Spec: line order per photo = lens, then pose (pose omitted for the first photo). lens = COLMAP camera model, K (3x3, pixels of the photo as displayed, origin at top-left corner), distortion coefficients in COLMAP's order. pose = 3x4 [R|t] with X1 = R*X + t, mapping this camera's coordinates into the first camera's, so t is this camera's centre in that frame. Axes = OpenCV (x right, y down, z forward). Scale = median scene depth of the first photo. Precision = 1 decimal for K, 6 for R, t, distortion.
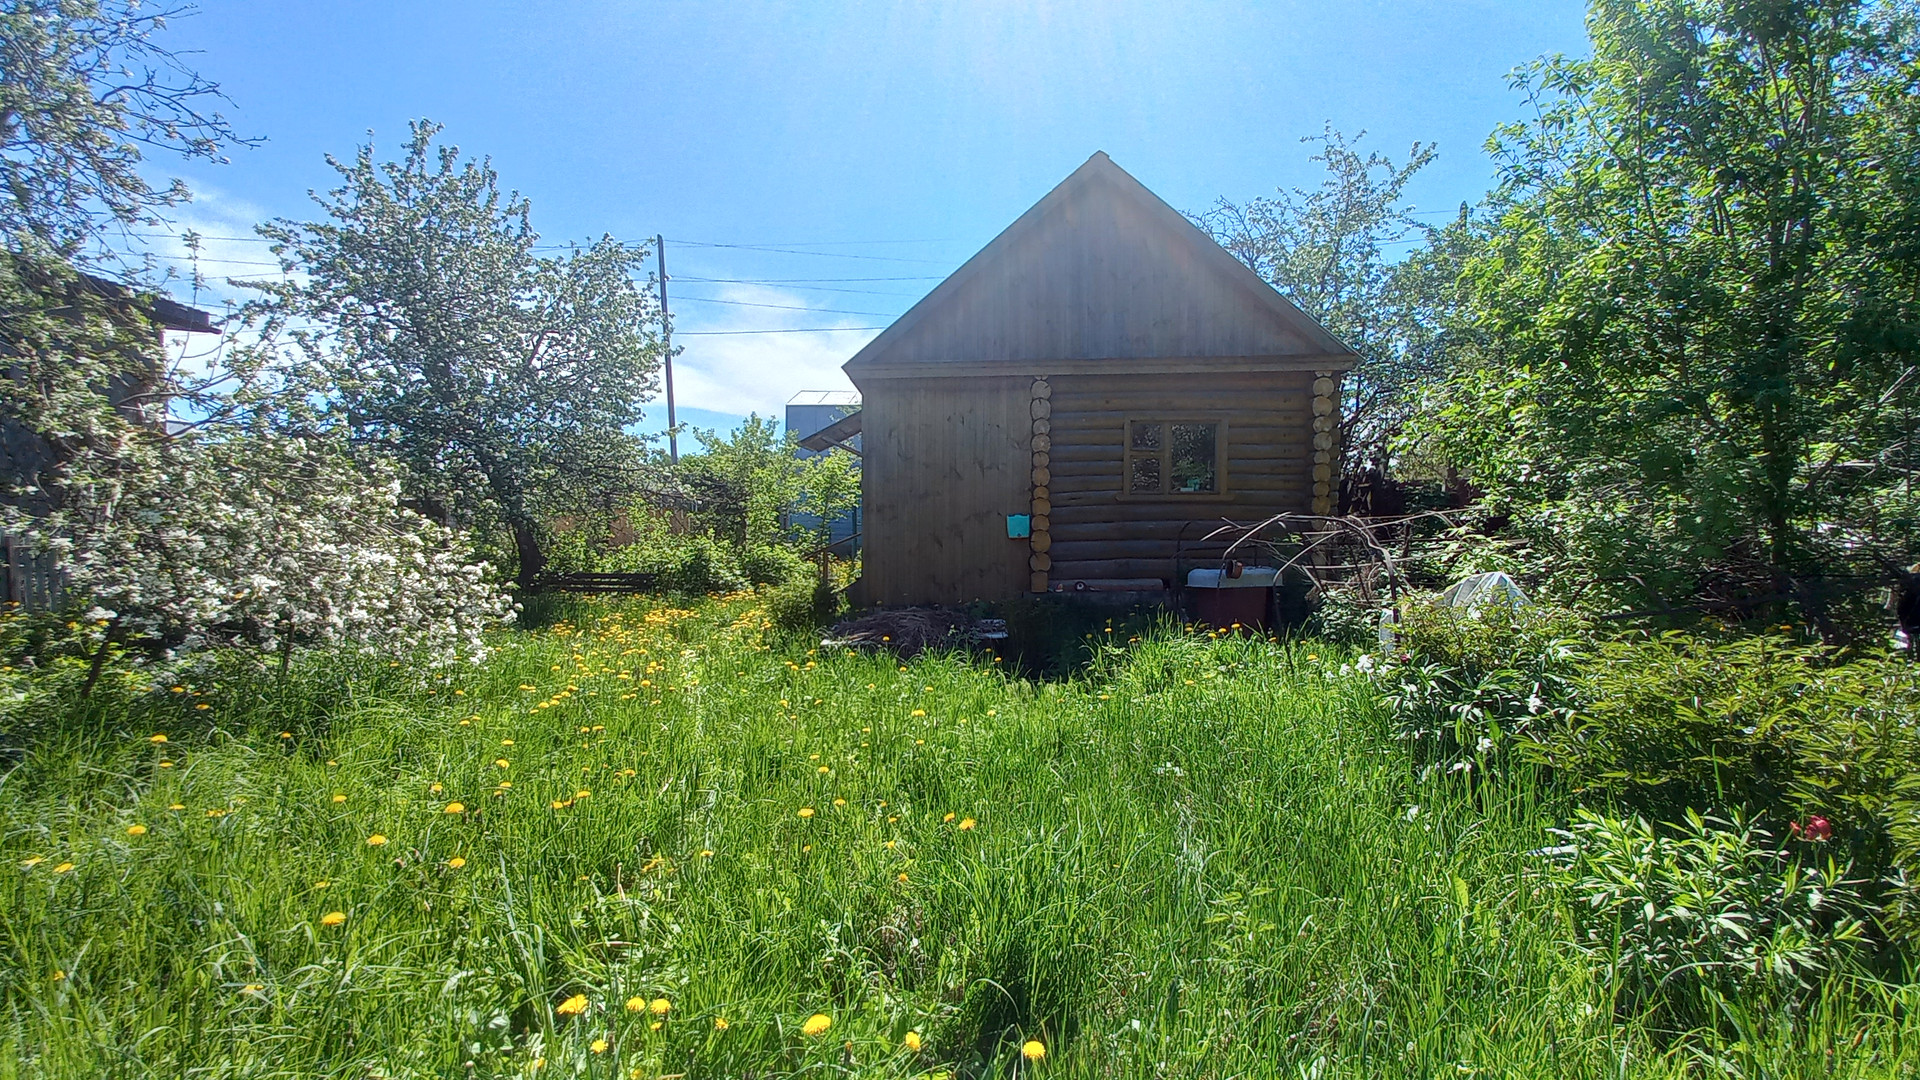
lens RADIAL K [[746.6, 0, 943.8], [0, 746.6, 553.8], [0, 0, 1]] dist [-0.009875, -0.000220]
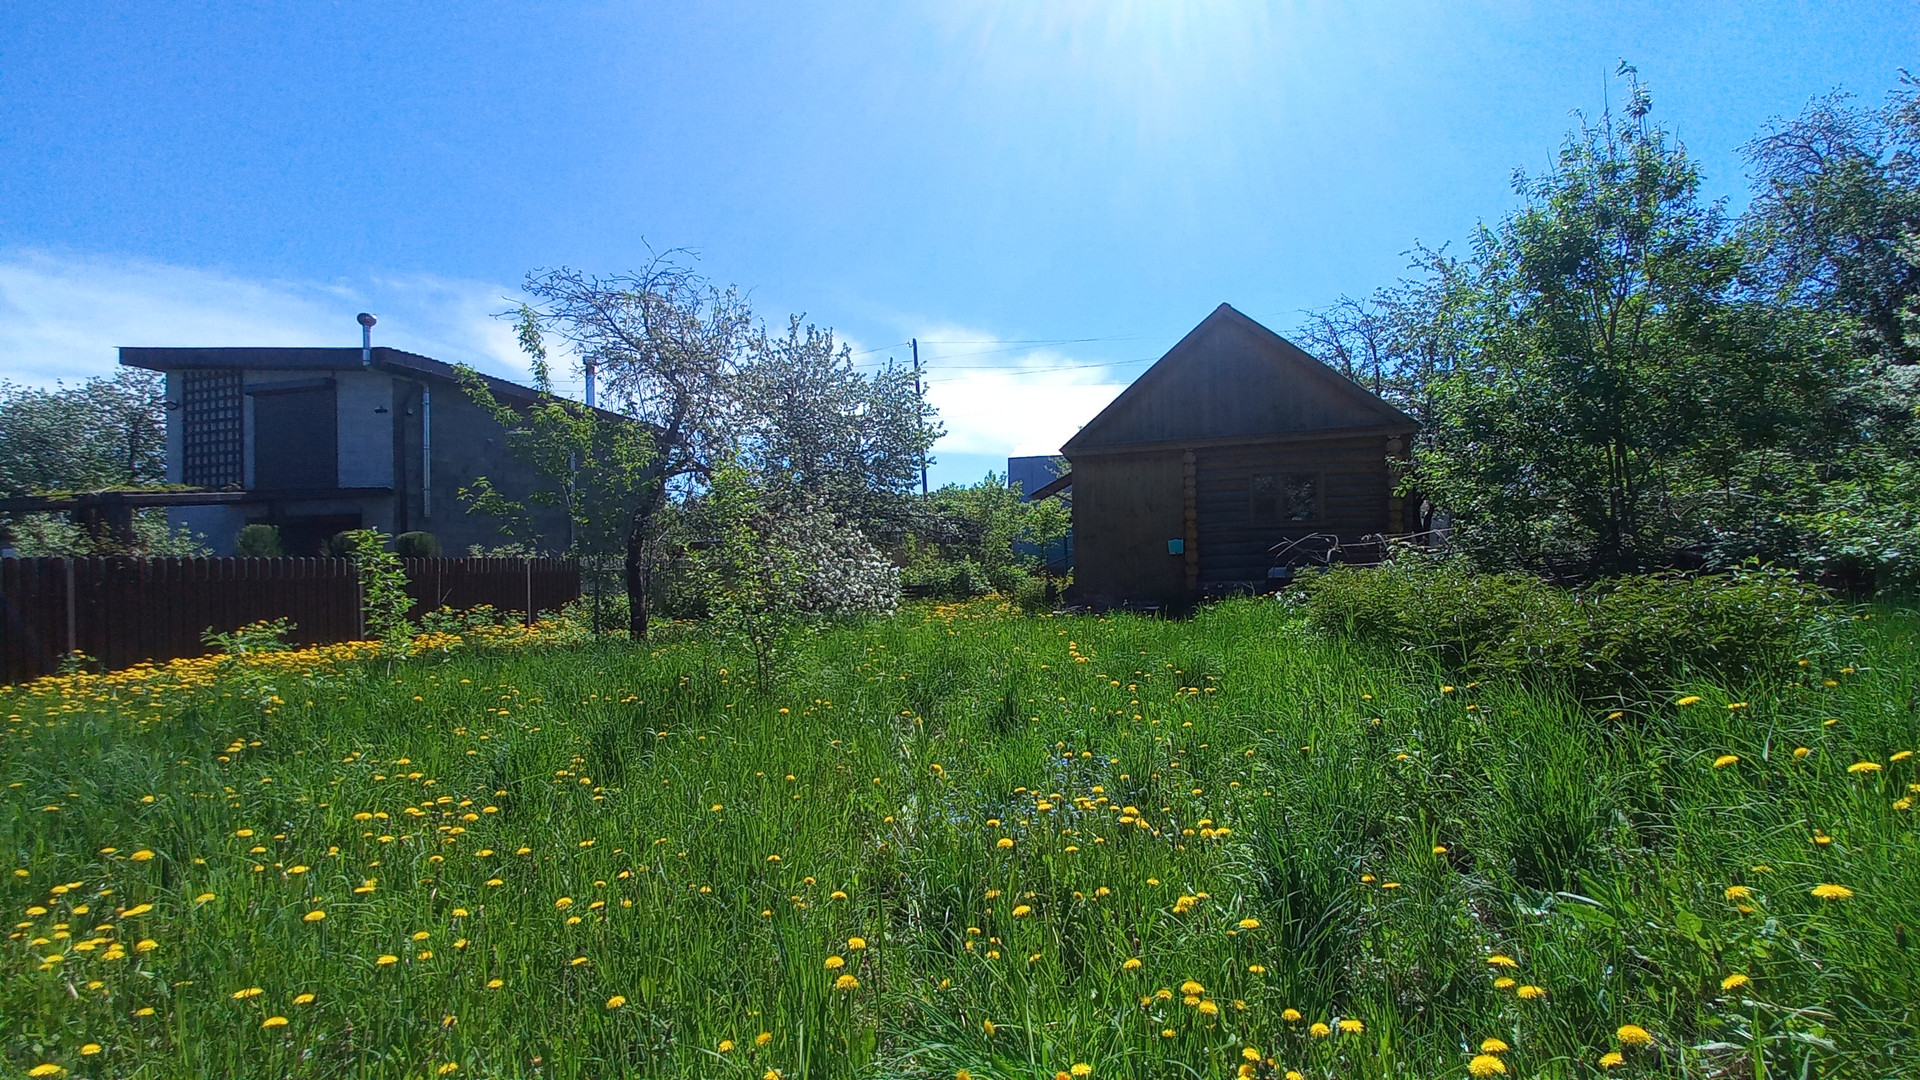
lens RADIAL K [[746.6, 0, 943.8], [0, 746.6, 553.8], [0, 0, 1]] dist [-0.009875, -0.000220]
pose [[0.962142, -0.018508, -0.271920, 0.057152], [0.007215, 0.999072, -0.042472, 0.039189], [0.272454, 0.038902, 0.961382, -0.598904]]
